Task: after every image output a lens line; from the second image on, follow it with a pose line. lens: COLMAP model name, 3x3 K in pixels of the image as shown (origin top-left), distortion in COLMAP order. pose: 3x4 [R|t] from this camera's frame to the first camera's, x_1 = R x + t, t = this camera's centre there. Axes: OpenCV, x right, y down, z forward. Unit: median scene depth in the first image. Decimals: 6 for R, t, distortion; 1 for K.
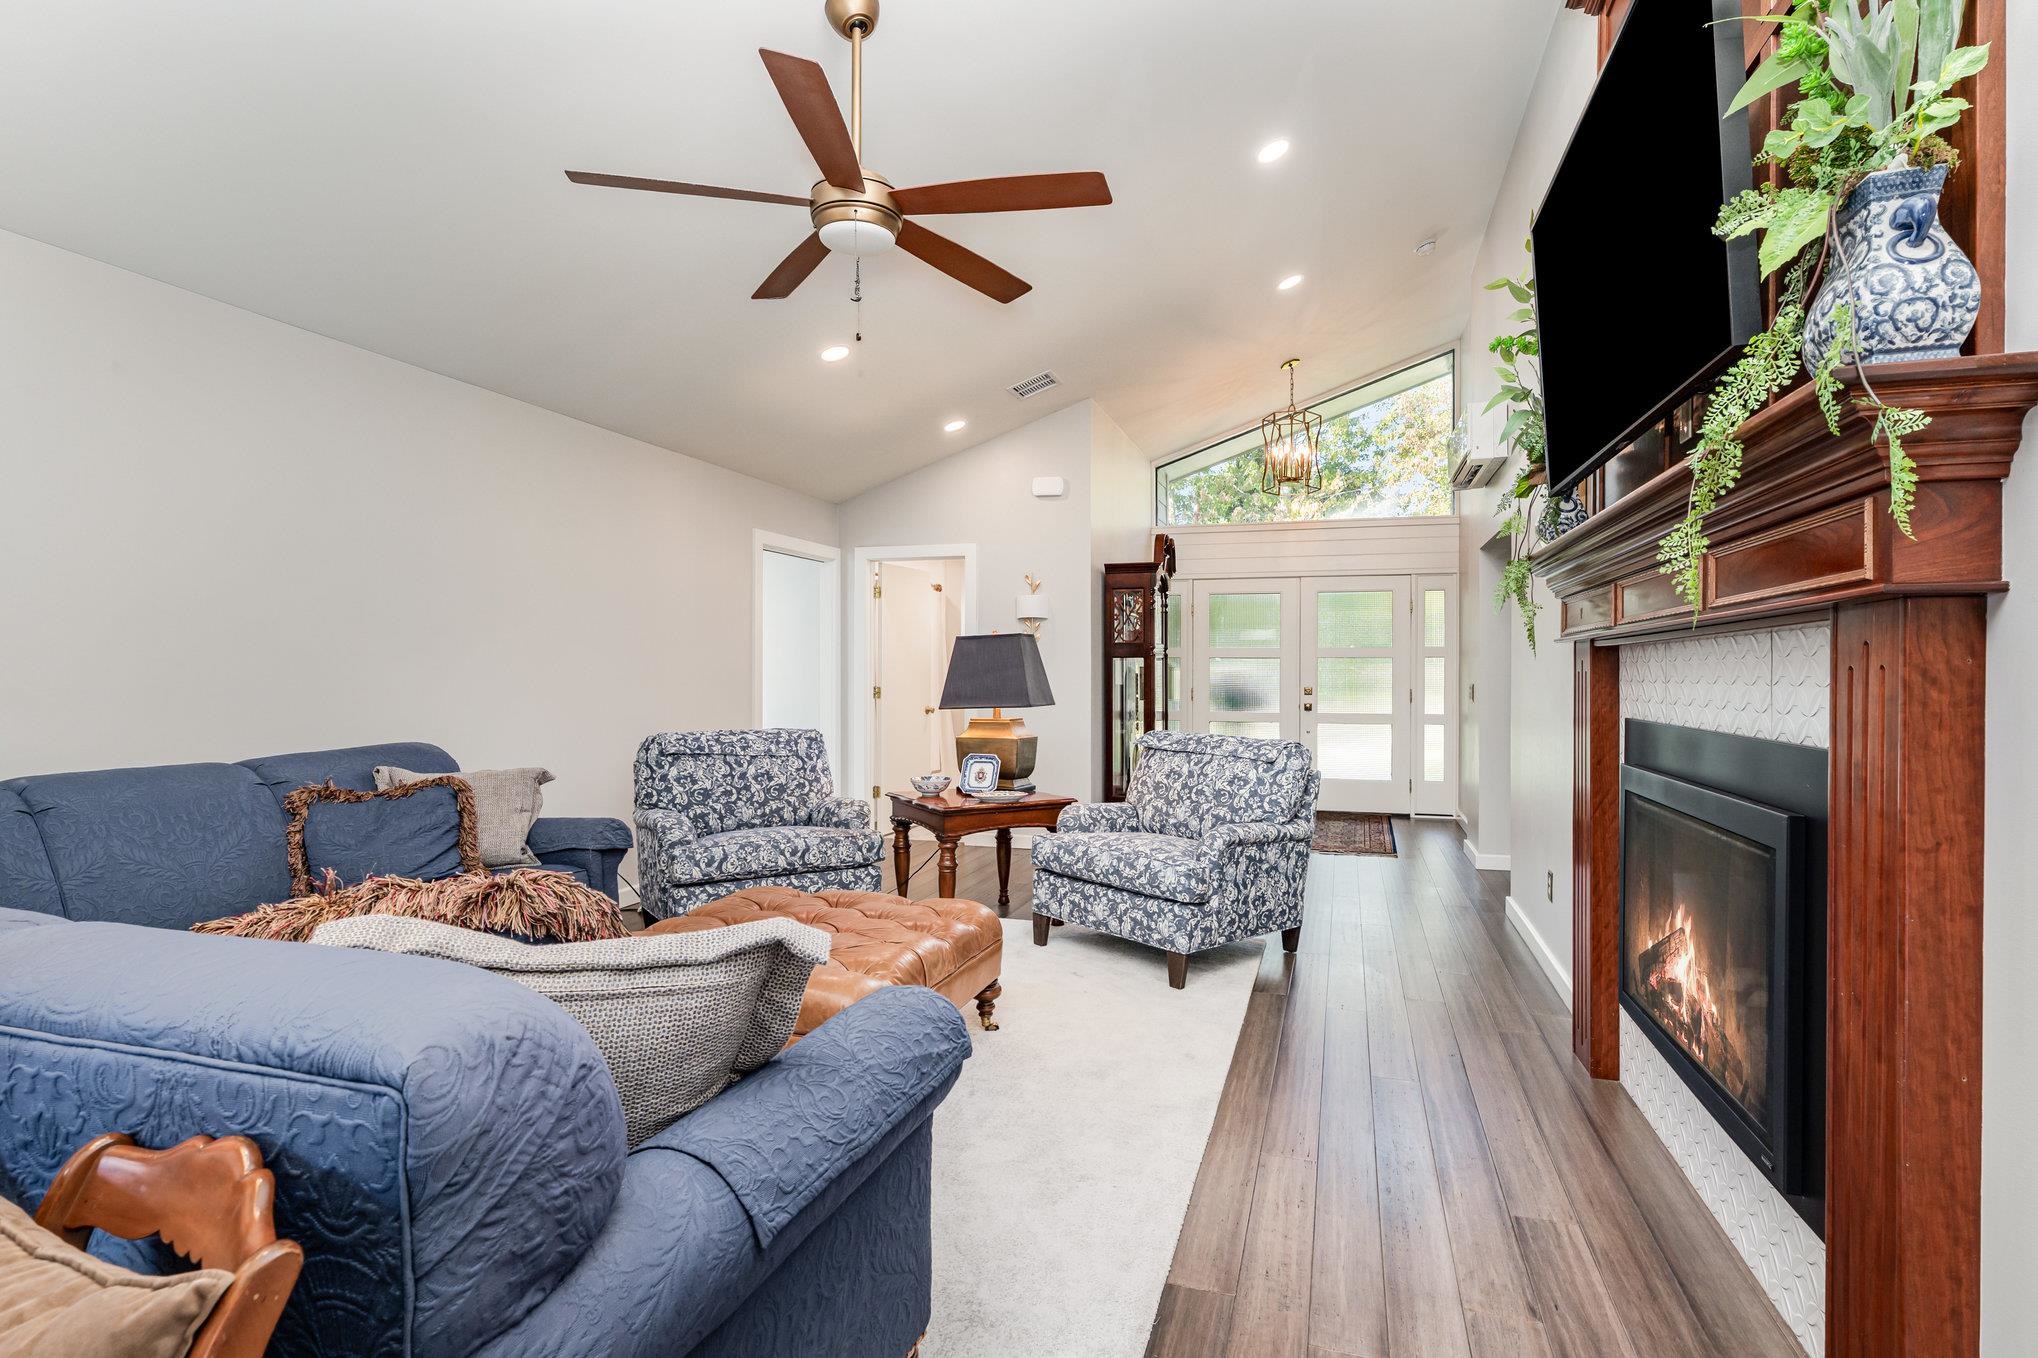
lens RADIAL K [[957.6, 0, 1032.2], [0, 957.6, 670.2], [0, 0, 1]] dist [0.002732, 0.001983]
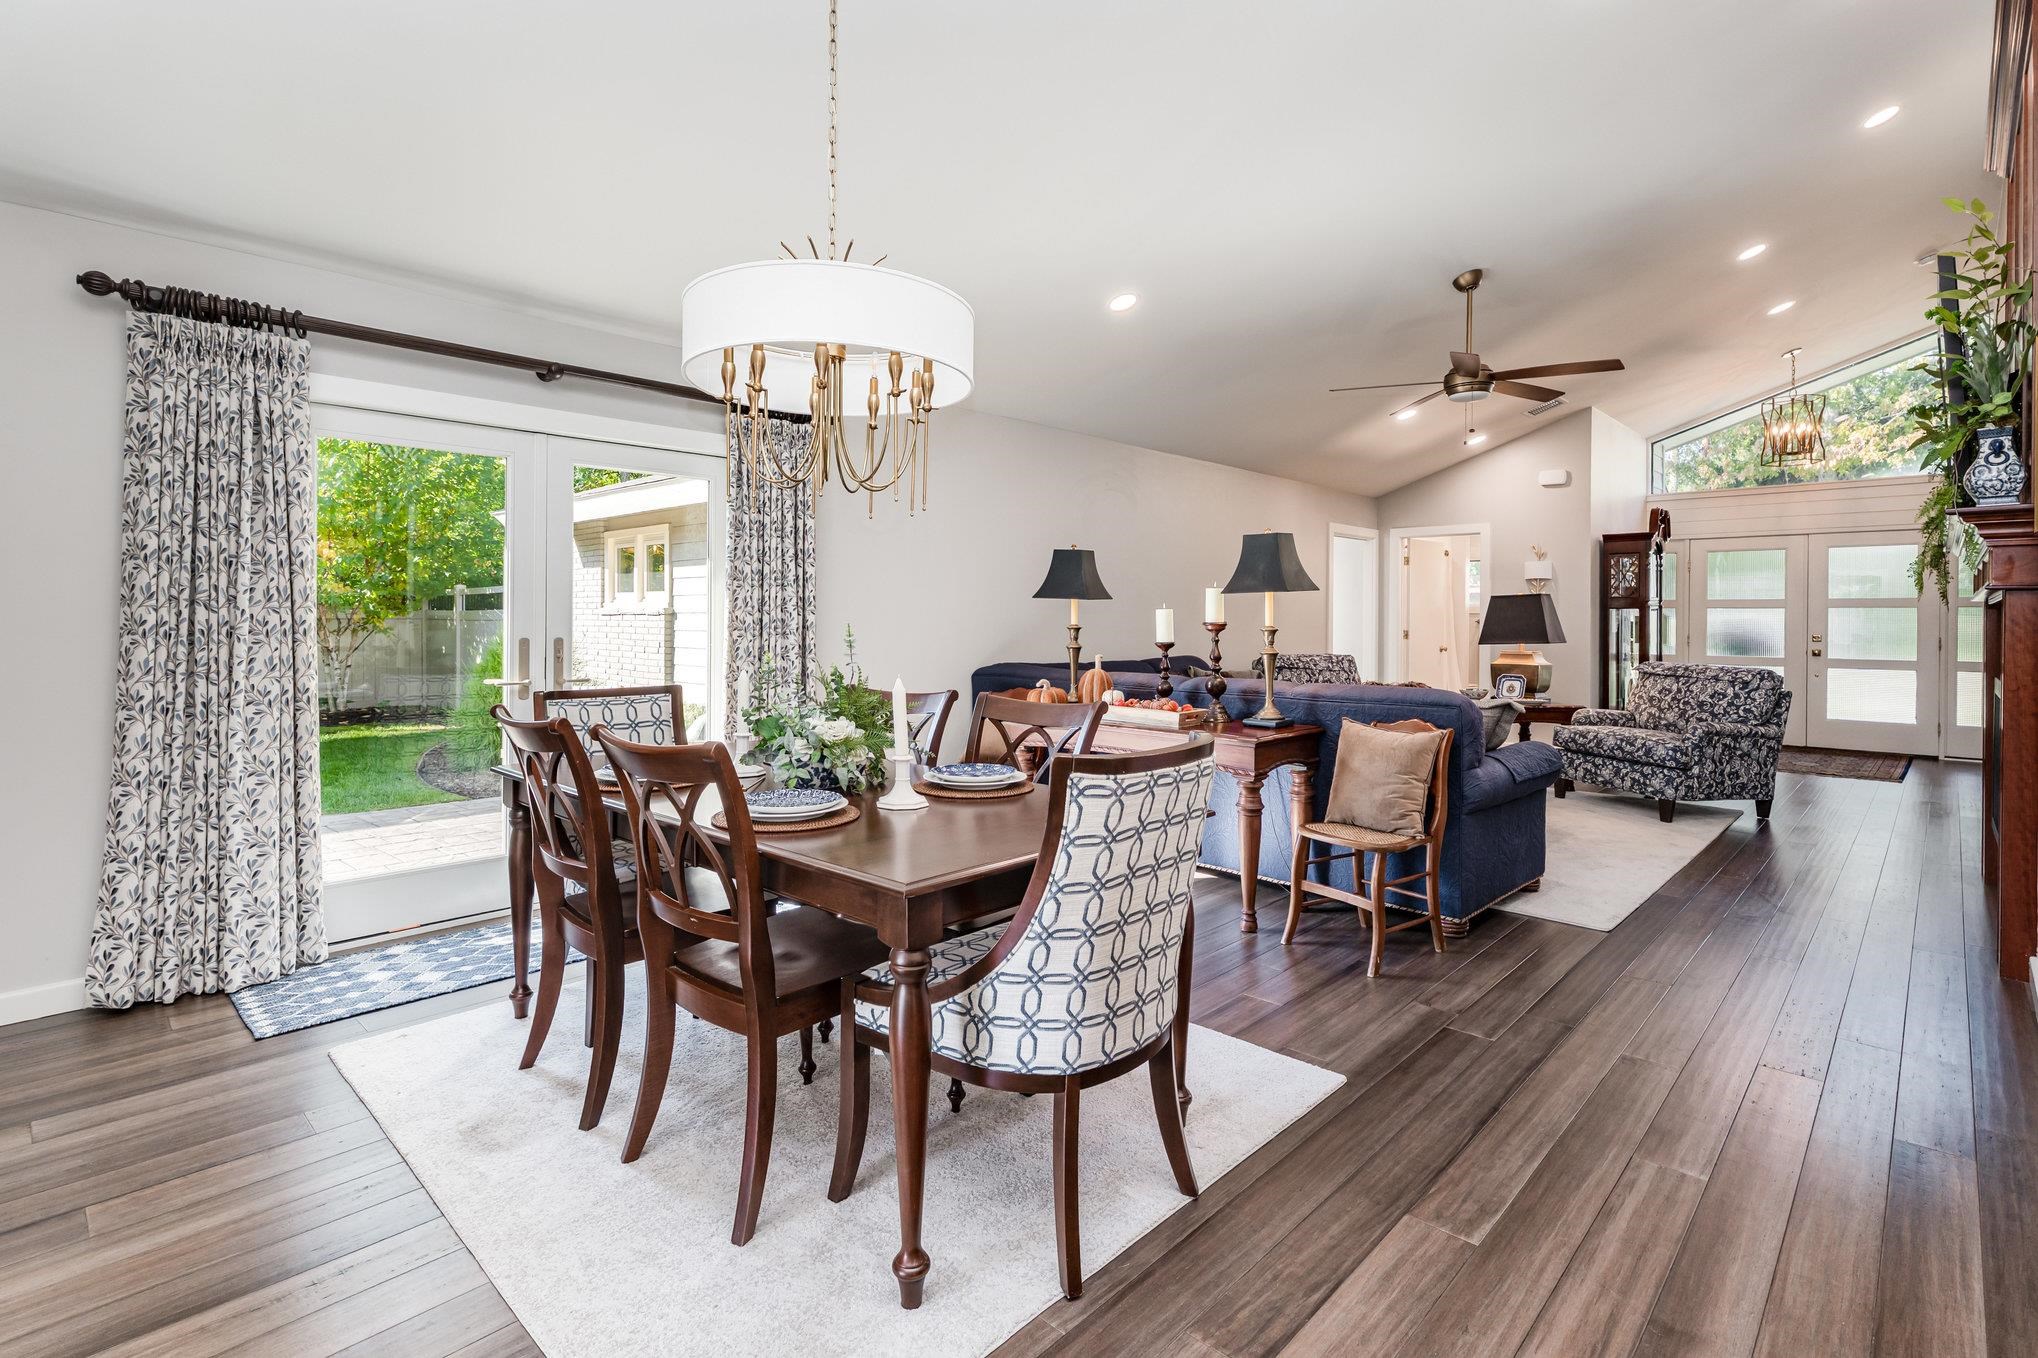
lens RADIAL K [[957.6, 0, 1022.2], [0, 957.6, 621.0], [0, 0, 1]] dist [0.002732, 0.001983]
pose [[0.899789, 0.002966, -0.436314, -0.090657], [-0.001703, 0.999993, 0.003285, 0.000334], [0.436321, -0.002213, 0.899788, -0.701199]]
